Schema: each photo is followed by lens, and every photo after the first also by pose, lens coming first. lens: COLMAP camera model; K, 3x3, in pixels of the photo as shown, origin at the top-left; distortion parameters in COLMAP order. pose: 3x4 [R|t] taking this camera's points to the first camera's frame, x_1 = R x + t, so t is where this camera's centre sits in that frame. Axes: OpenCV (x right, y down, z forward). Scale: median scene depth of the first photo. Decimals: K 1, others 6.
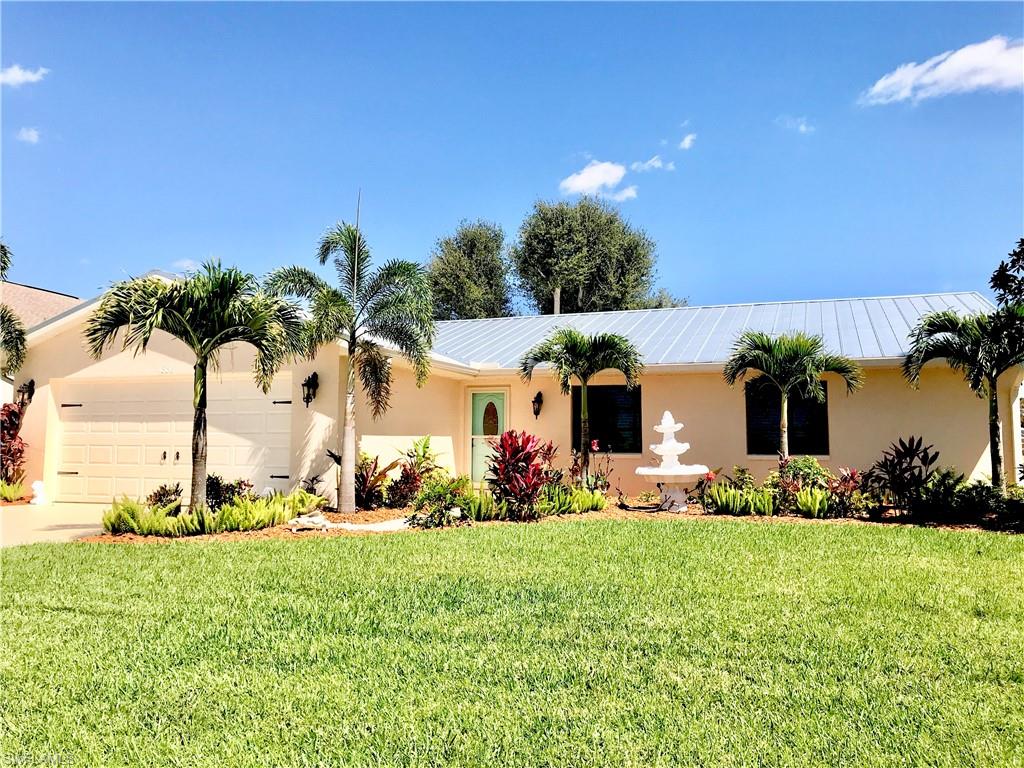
lens RADIAL K [[836.0, 0, 515.2], [0, 836.0, 360.5], [0, 0, 1]] dist [0.054451, -0.070960]
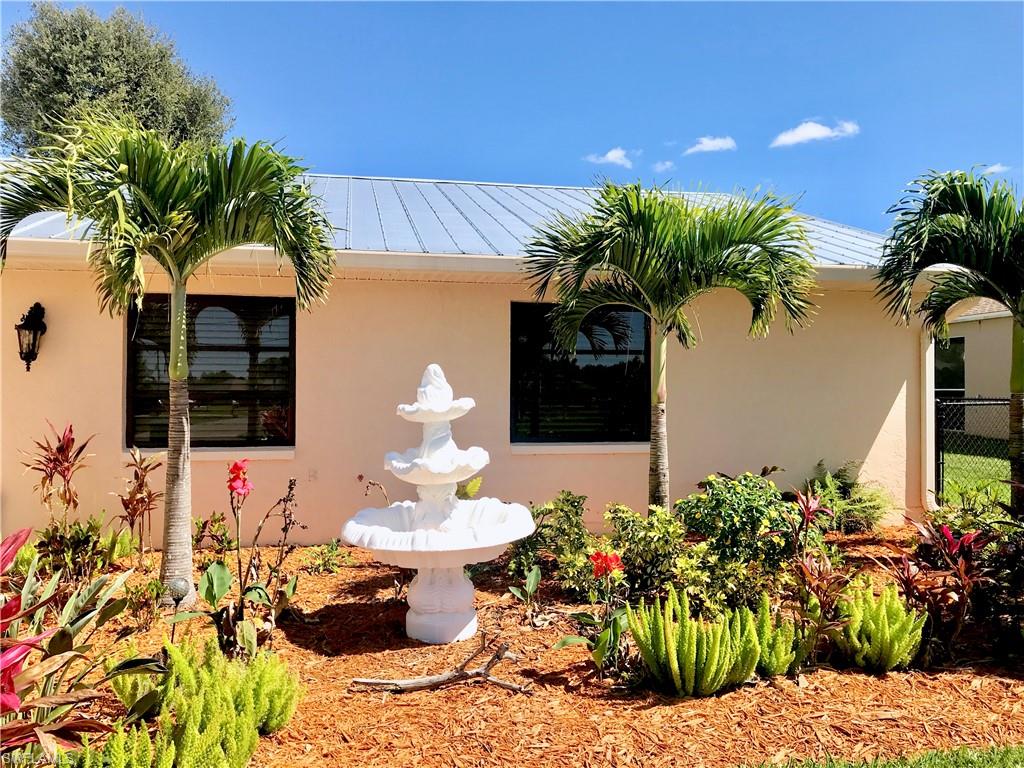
lens RADIAL K [[836.0, 0, 508.0], [0, 836.0, 375.9], [0, 0, 1]] dist [0.054451, -0.070960]
pose [[0.861400, 0.000312, 0.507928, 0.022771], [-0.051950, 0.994810, 0.087491, 0.031492], [-0.505264, -0.101751, 0.856945, 0.669482]]
